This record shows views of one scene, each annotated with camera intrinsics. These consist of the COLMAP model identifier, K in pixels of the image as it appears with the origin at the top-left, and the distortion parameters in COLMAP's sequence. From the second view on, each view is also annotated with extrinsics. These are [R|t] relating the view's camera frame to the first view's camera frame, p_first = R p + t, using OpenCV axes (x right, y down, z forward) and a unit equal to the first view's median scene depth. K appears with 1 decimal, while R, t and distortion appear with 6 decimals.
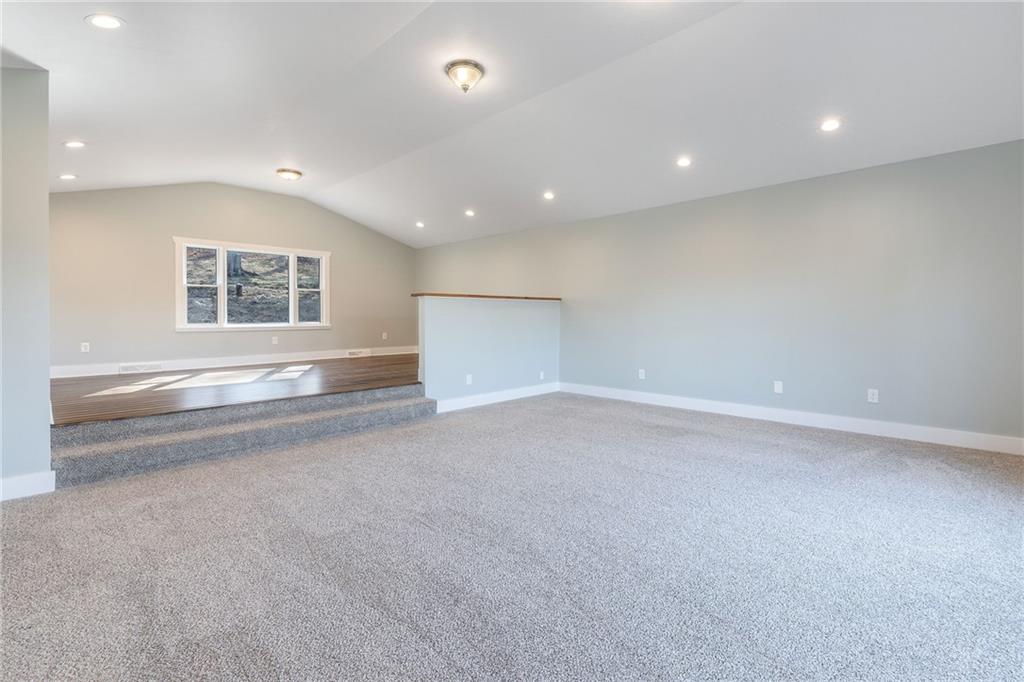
lens RADIAL K [[468.1, 0, 514.1], [0, 468.1, 318.6], [0, 0, 1]] dist [0.000114, -0.000060]
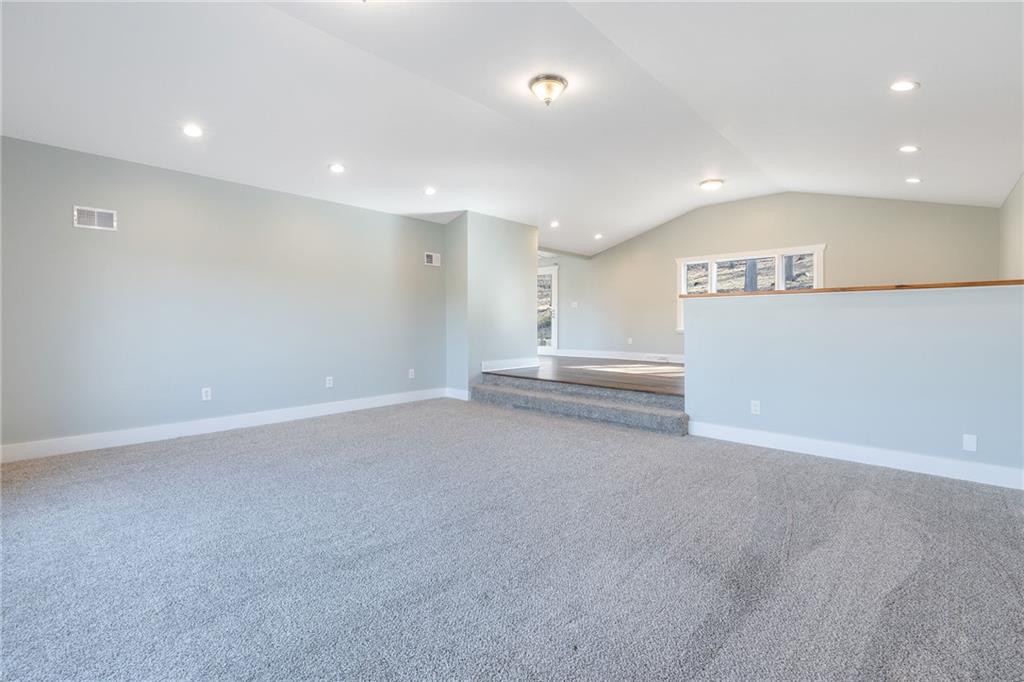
lens RADIAL K [[454.8, 0, 510.2], [0, 454.8, 333.2], [0, 0, 1]] dist [0.001255, 0.000105]
pose [[0.026167, 0.026904, -0.999295, 0.668781], [0.005213, 0.999621, 0.027050, -0.008746], [0.999644, -0.005917, 0.026017, 0.643417]]
